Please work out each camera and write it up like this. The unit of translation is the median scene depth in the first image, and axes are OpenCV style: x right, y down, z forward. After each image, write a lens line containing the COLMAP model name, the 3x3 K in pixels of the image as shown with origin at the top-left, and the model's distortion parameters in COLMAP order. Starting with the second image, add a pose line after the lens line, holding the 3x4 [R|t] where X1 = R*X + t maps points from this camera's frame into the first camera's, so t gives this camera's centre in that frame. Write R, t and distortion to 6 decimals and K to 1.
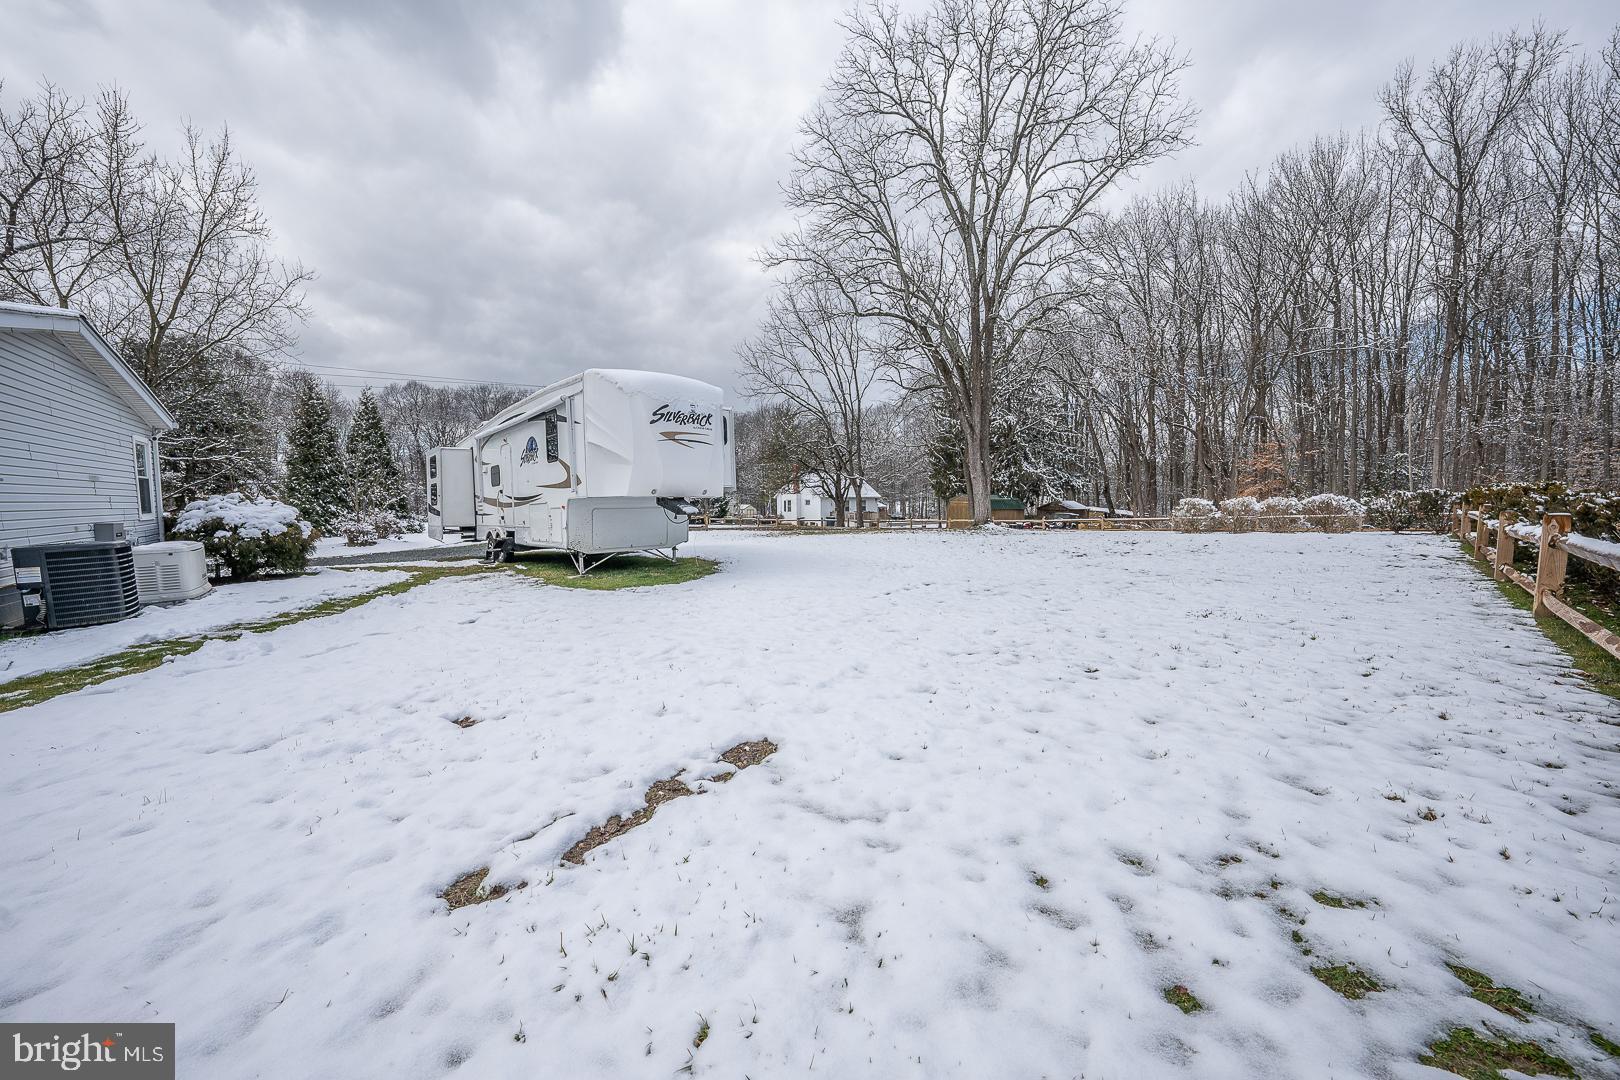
lens RADIAL K [[560.1, 0, 820.2], [0, 560.1, 534.1], [0, 0, 1]] dist [-0.029723, 0.006855]
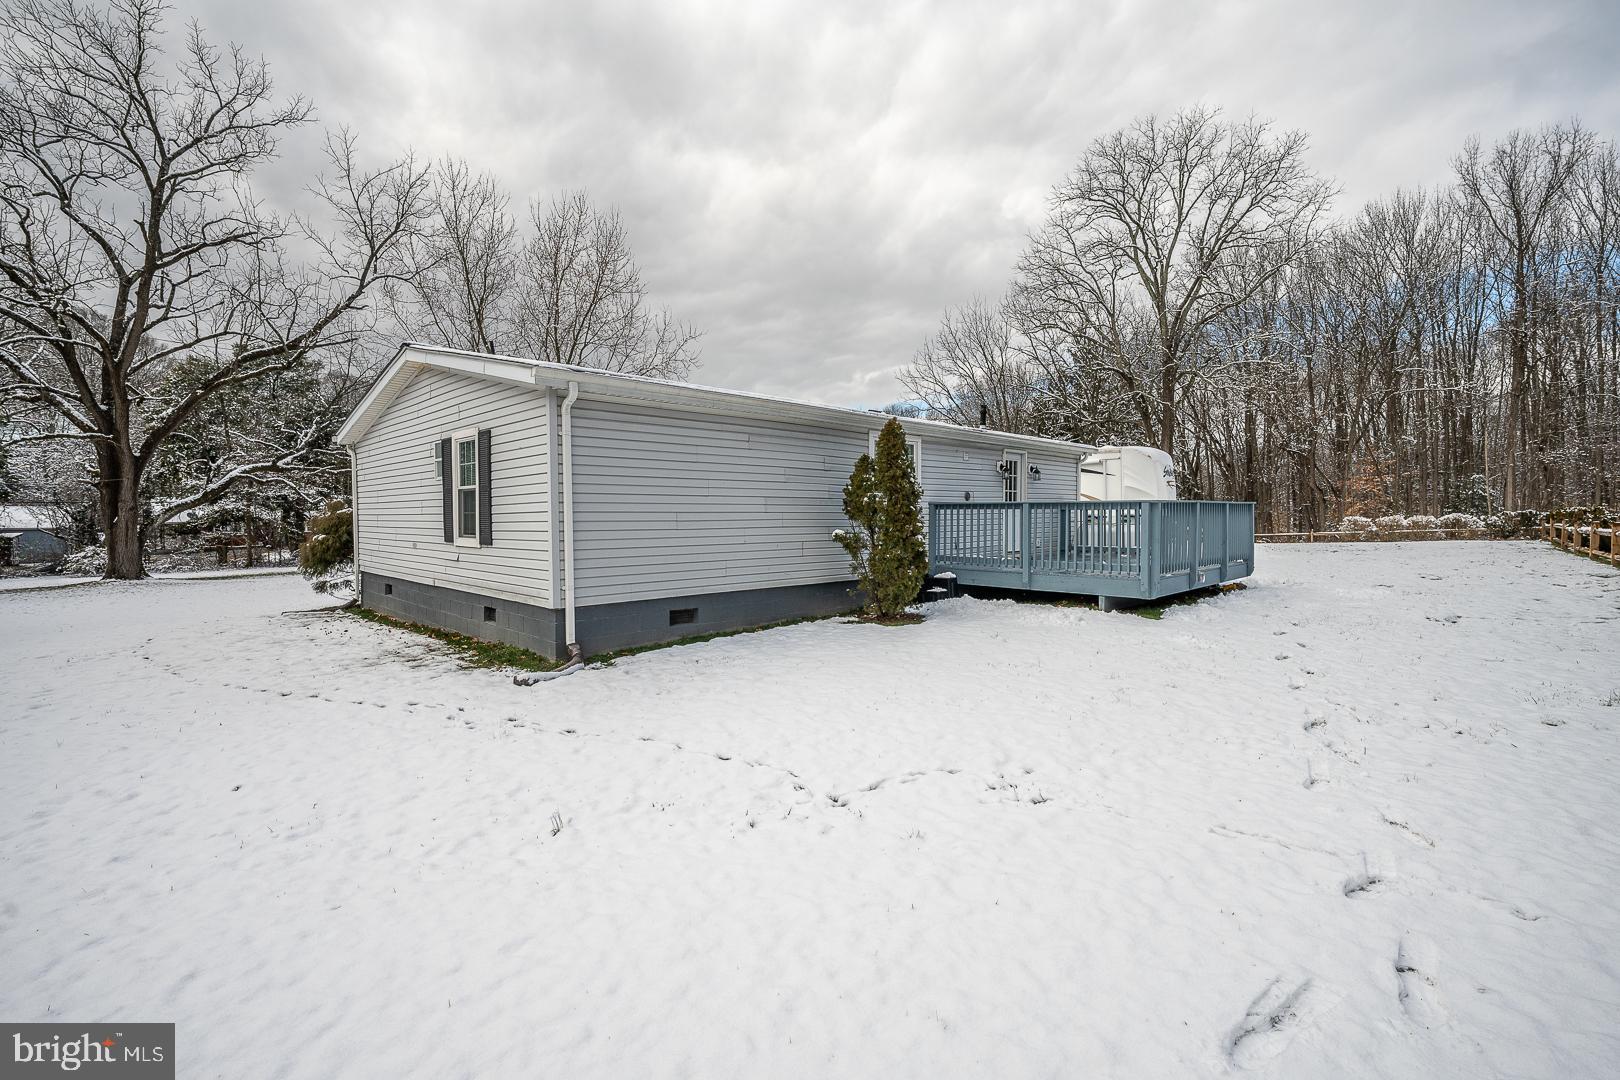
lens RADIAL K [[721.5, 0, 816.3], [0, 721.5, 532.6], [0, 0, 1]] dist [0.002617, 0.001286]
pose [[0.995061, -0.000478, 0.099267, -0.755320], [0.004696, 0.999095, -0.042263, 0.039866], [-0.099157, 0.042520, 0.994163, -0.581334]]
